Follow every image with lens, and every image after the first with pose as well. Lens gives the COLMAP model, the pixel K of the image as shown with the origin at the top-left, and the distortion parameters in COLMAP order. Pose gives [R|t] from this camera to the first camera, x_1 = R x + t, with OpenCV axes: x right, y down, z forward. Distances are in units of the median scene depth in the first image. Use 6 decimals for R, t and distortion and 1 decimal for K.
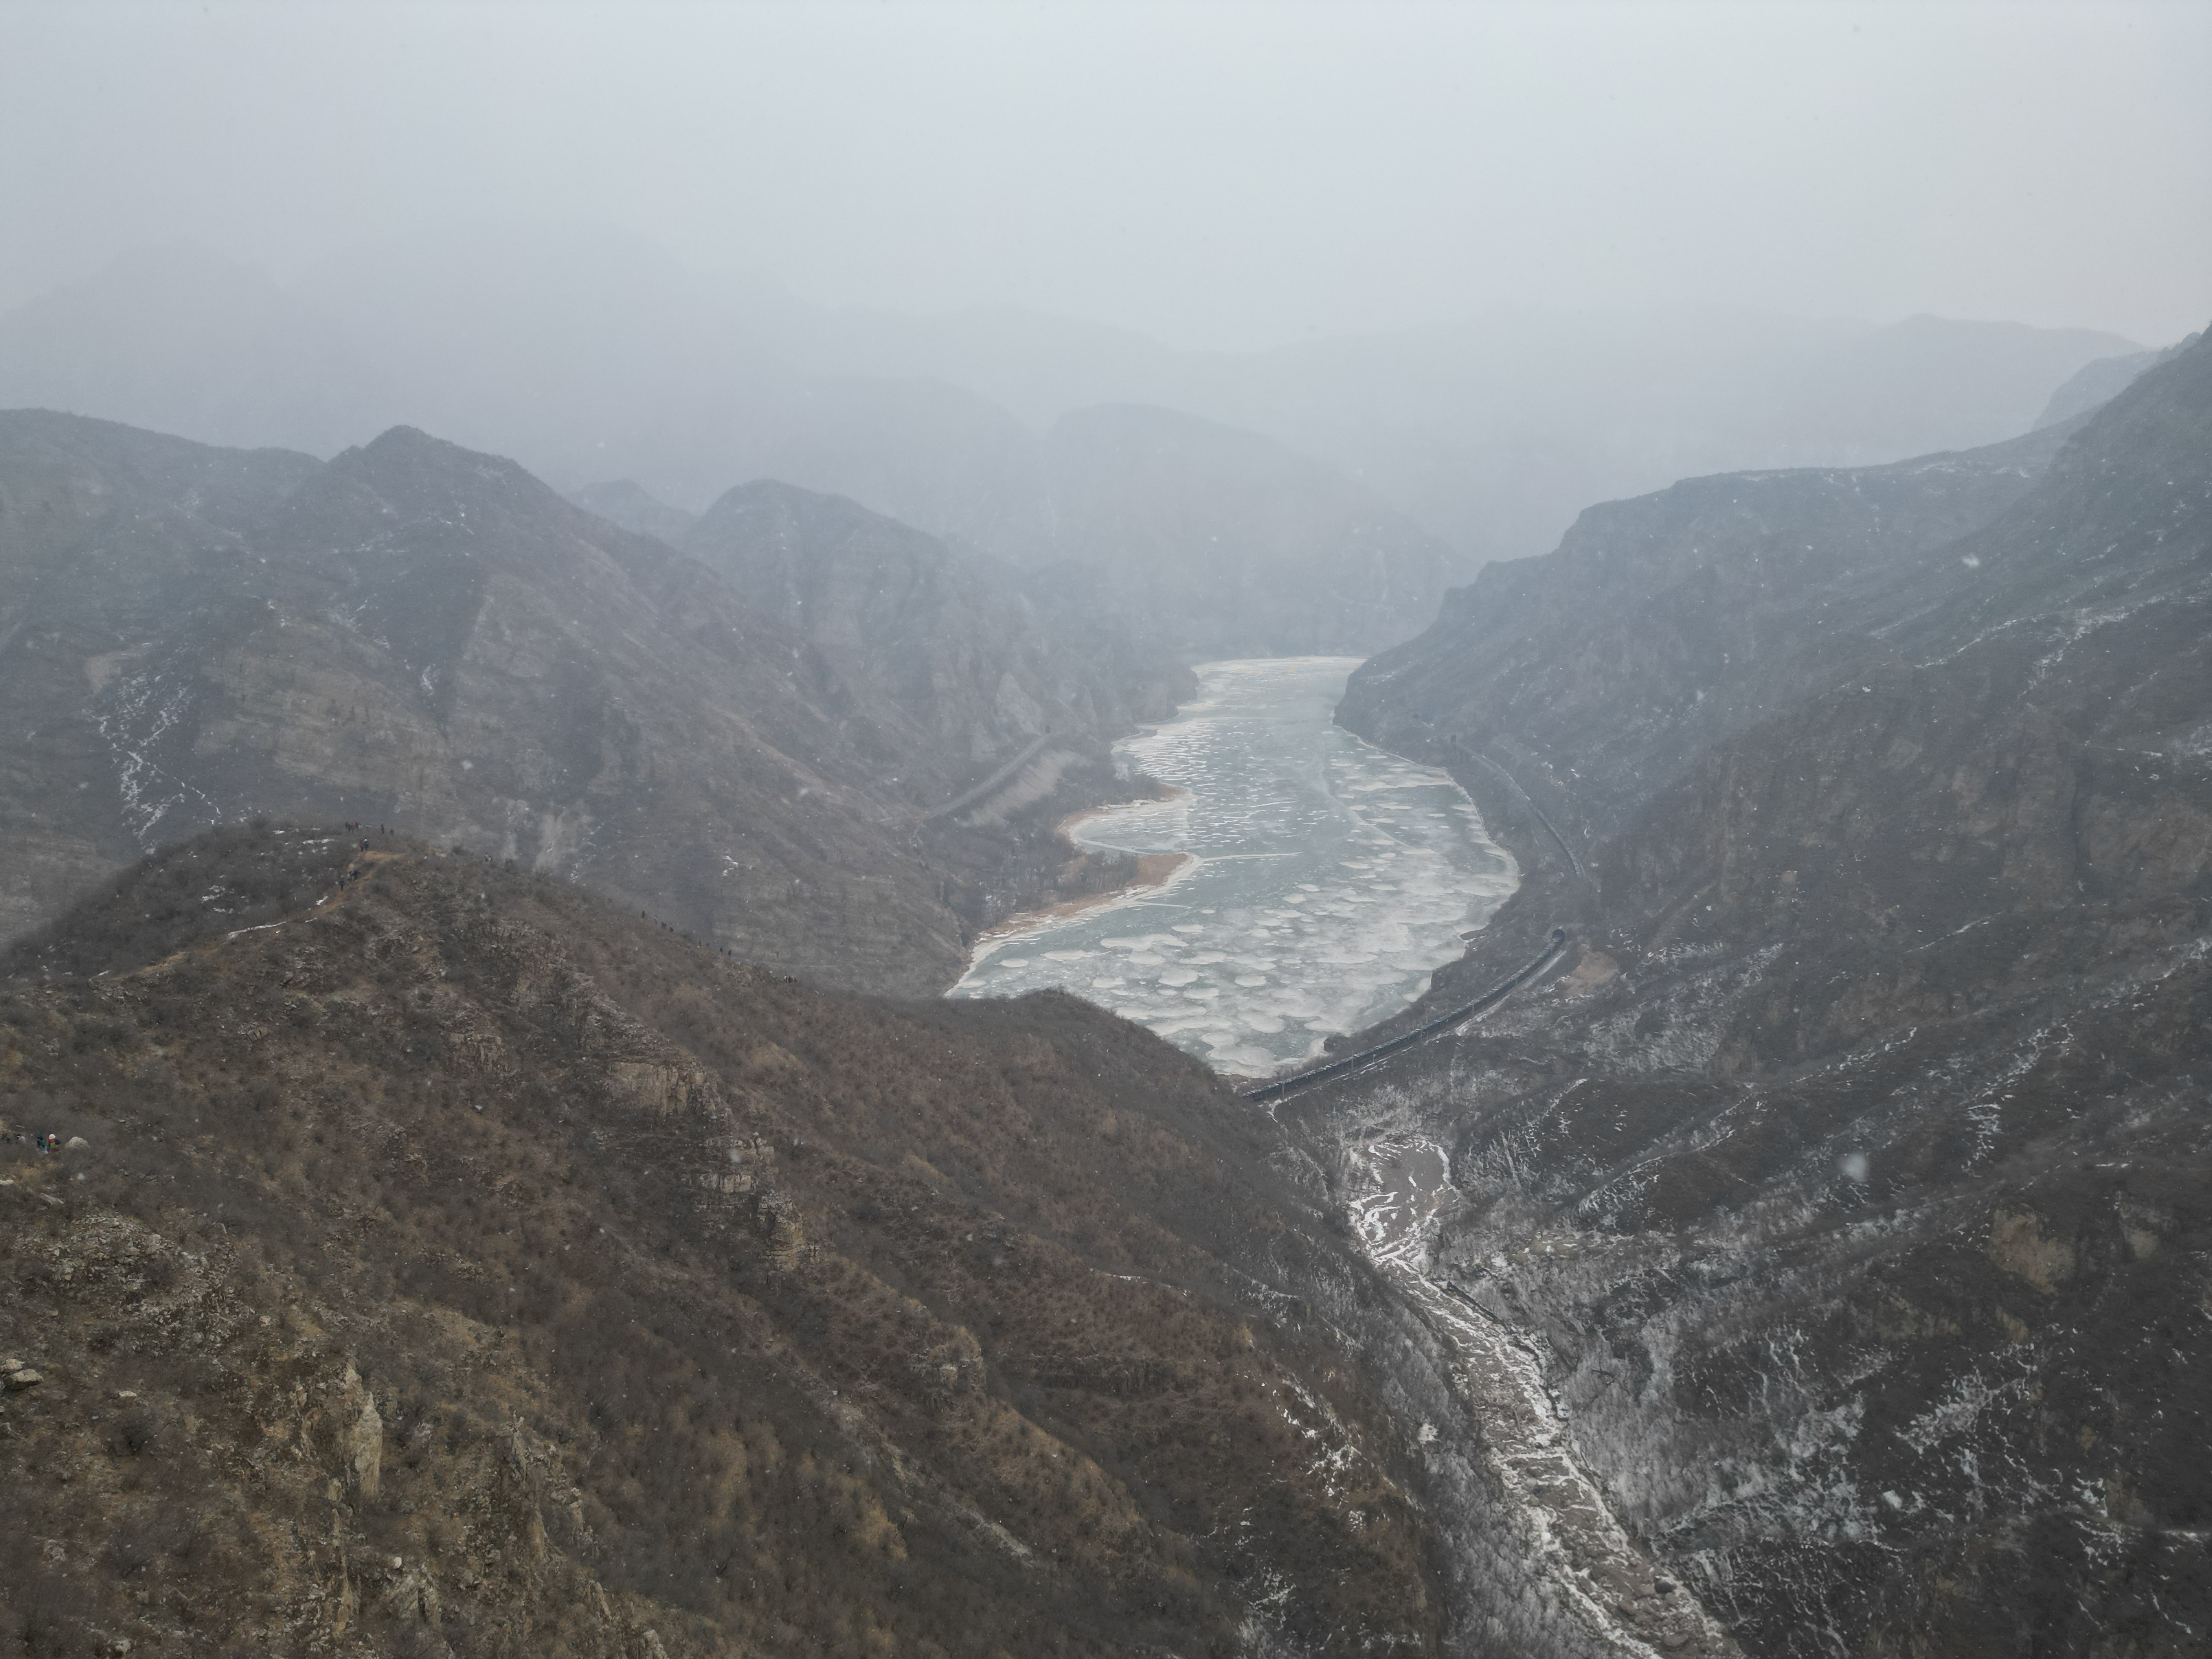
lens RADIAL K [[1531.8, 0, 1103.0], [0, 1531.8, 820.8], [0, 0, 1]] dist [0.086331, -0.080059]
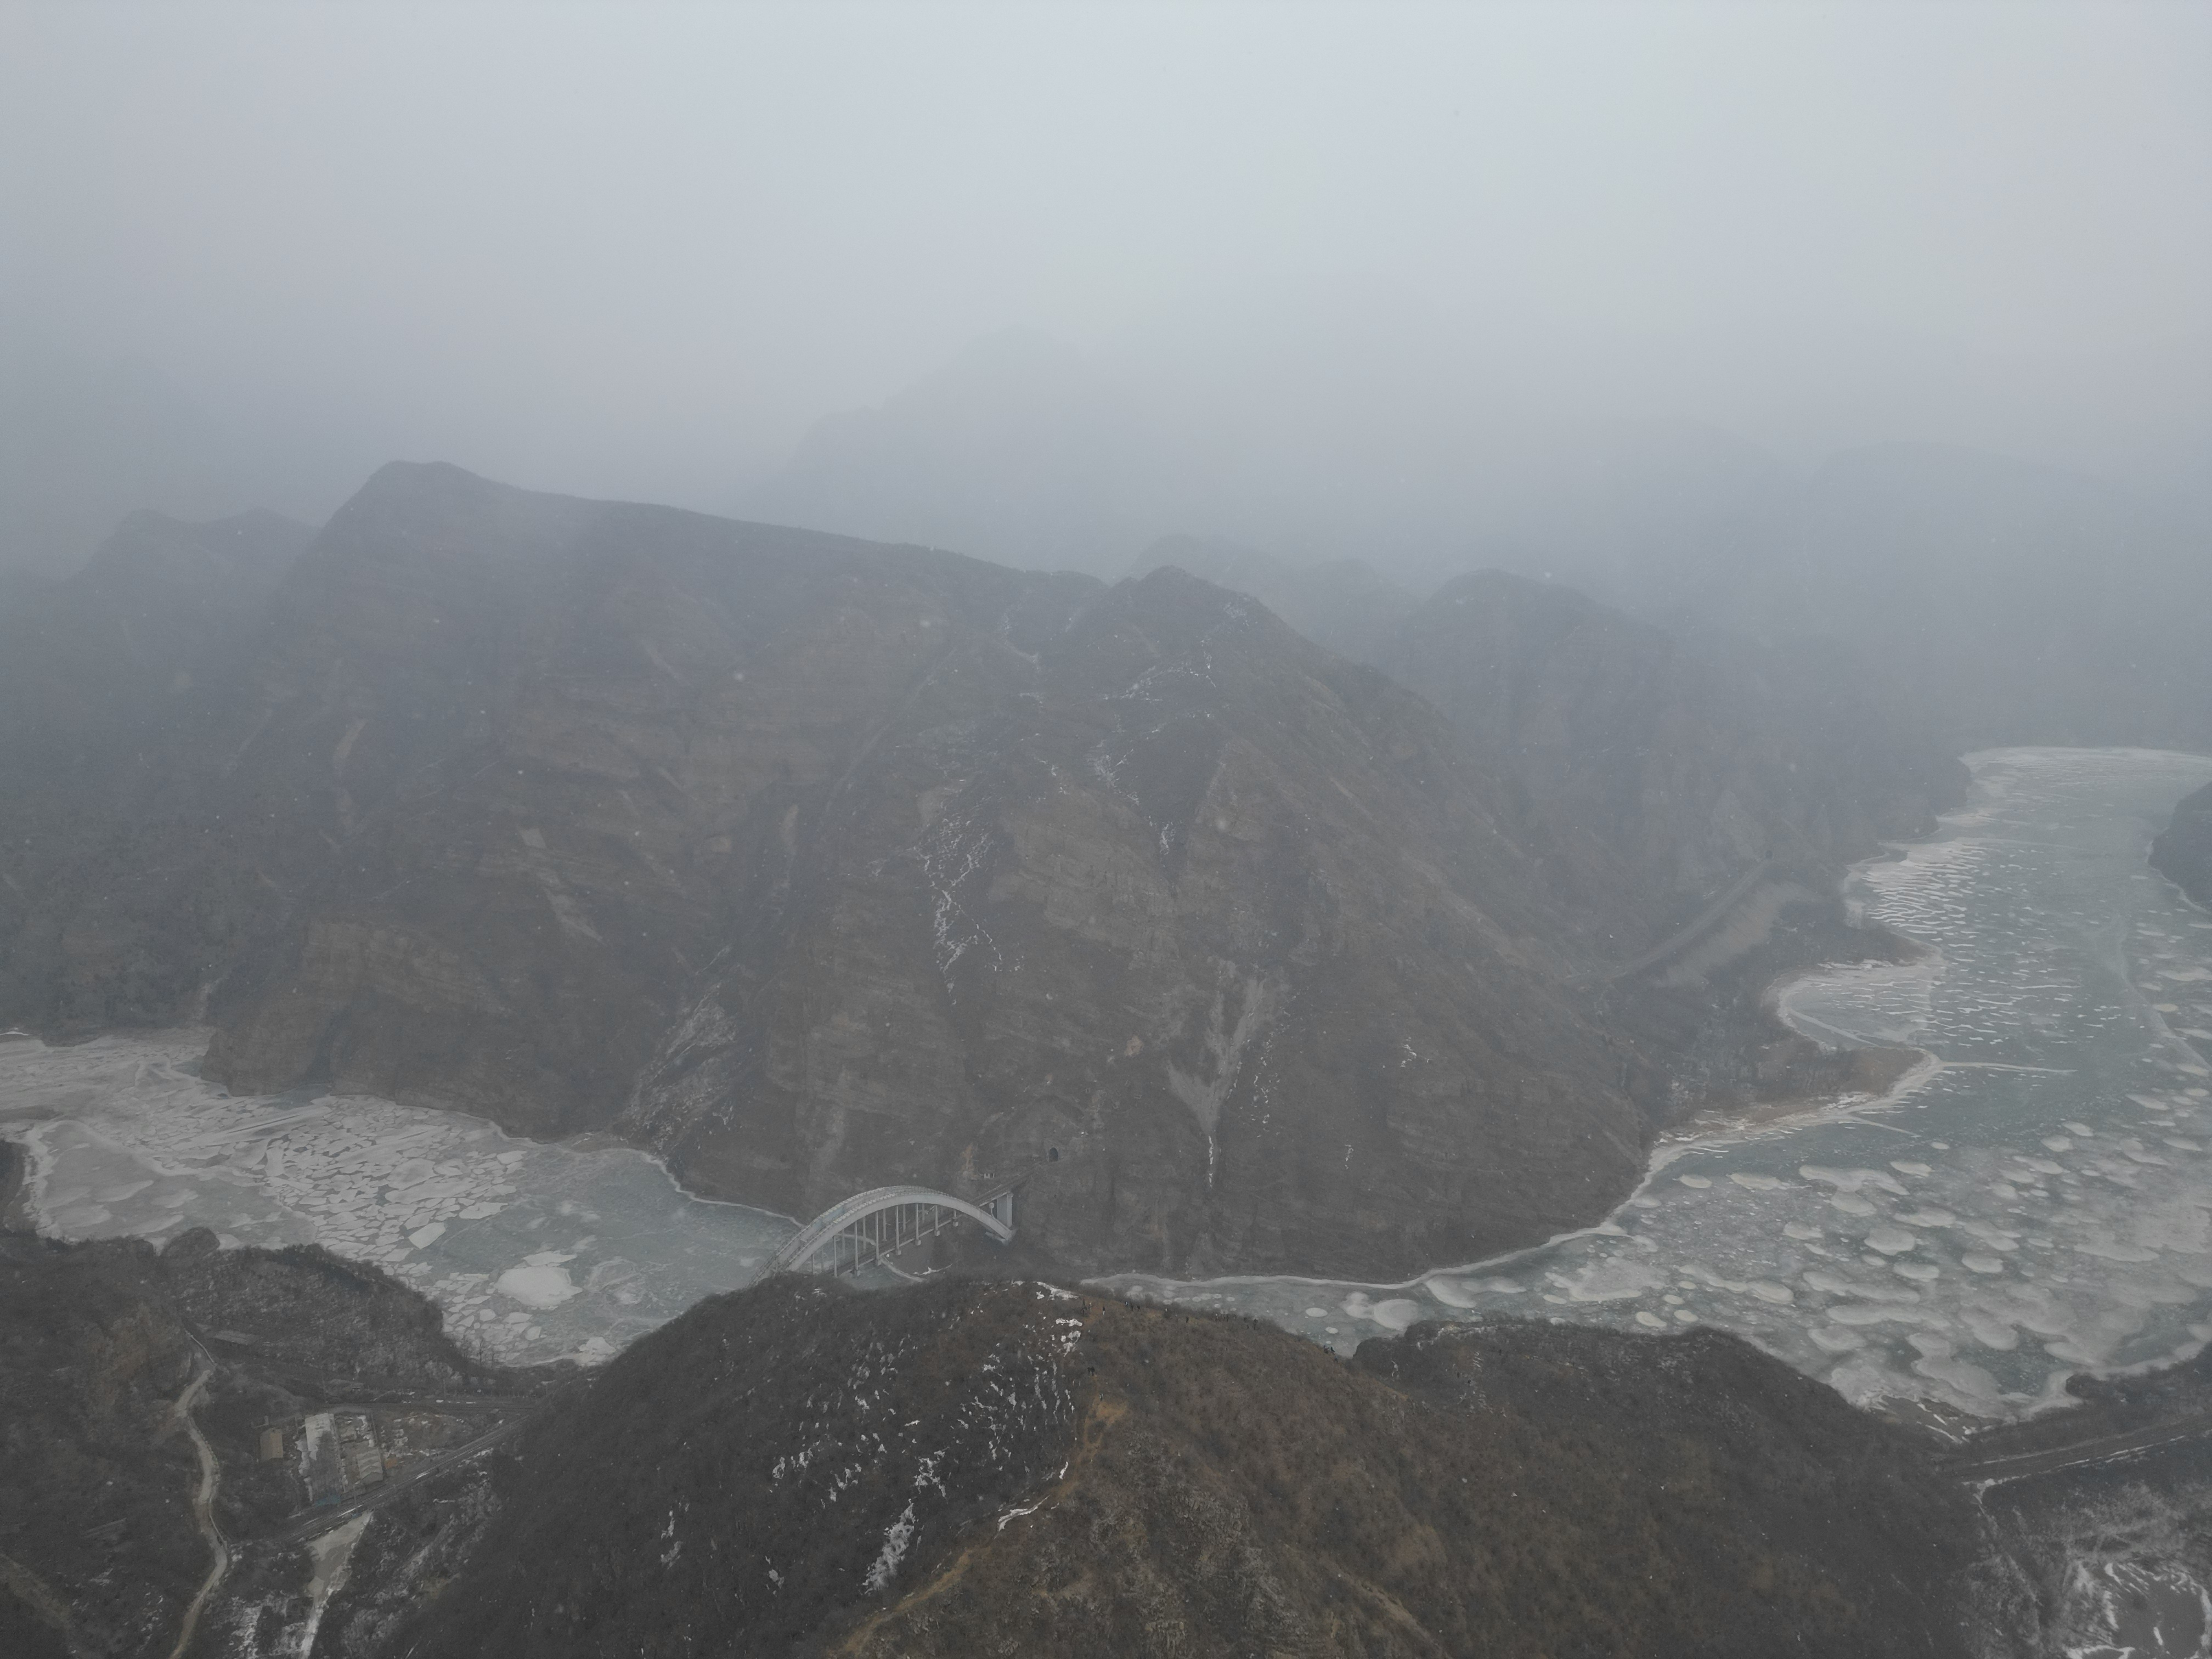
lens RADIAL K [[1531.8, 0, 1105.4], [0, 1531.8, 812.2], [0, 0, 1]] dist [0.086331, -0.080059]
pose [[0.898809, 0.093908, -0.428163, 0.004923], [-0.090338, 0.995498, 0.028701, -0.162669], [0.428930, 0.012882, 0.903246, -0.039612]]
